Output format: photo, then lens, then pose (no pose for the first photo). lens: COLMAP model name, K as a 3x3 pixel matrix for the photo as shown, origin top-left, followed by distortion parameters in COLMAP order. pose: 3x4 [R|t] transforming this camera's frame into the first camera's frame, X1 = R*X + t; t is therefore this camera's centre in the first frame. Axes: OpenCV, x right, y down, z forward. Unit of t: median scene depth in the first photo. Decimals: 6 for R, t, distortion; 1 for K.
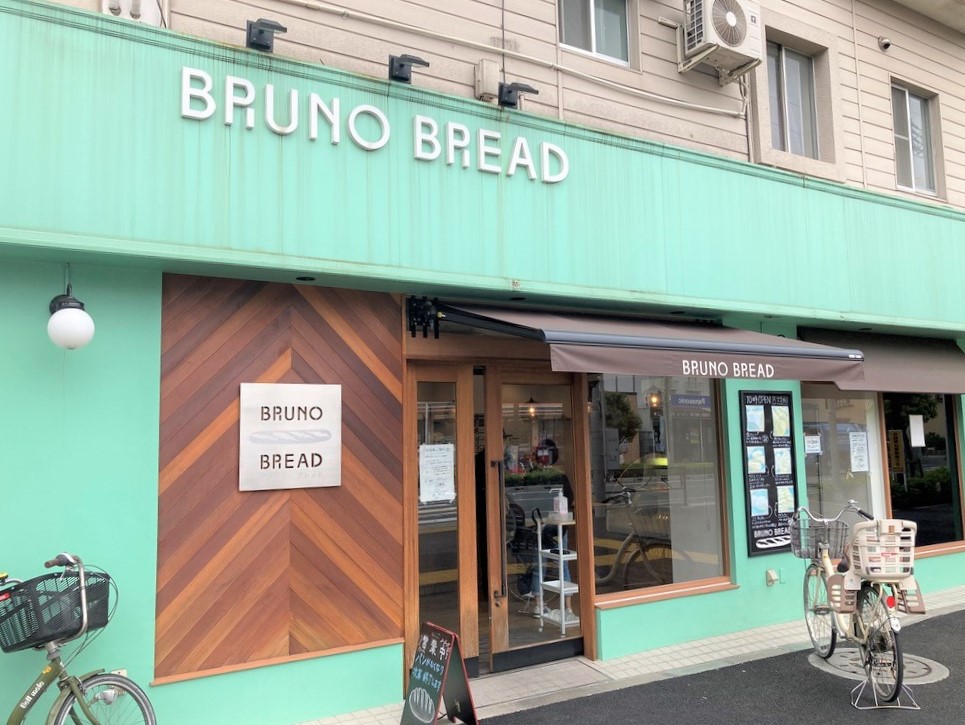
lens RADIAL K [[790.0, 0, 489.3], [0, 790.0, 359.8], [0, 0, 1]] dist [0.017525, -0.015715]
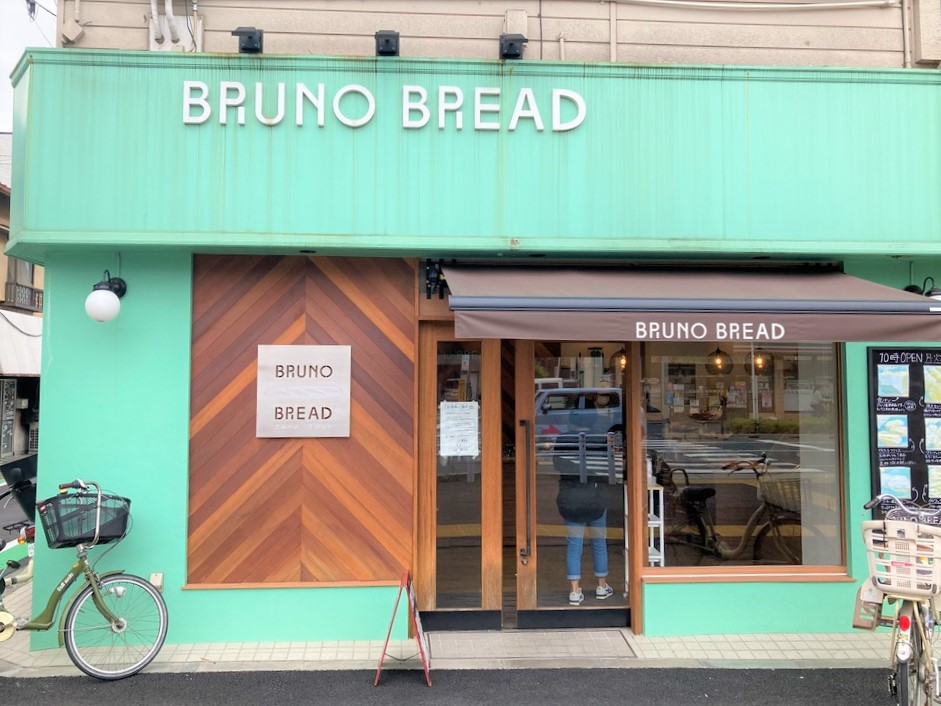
lens RADIAL K [[793.8, 0, 469.6], [0, 793.8, 335.9], [0, 0, 1]] dist [0.008547, -0.004537]
pose [[0.887206, 0.000436, -0.461373, 0.466620], [0.022913, 0.998724, 0.045004, -0.027444], [0.460804, -0.050499, 0.886064, 0.103602]]
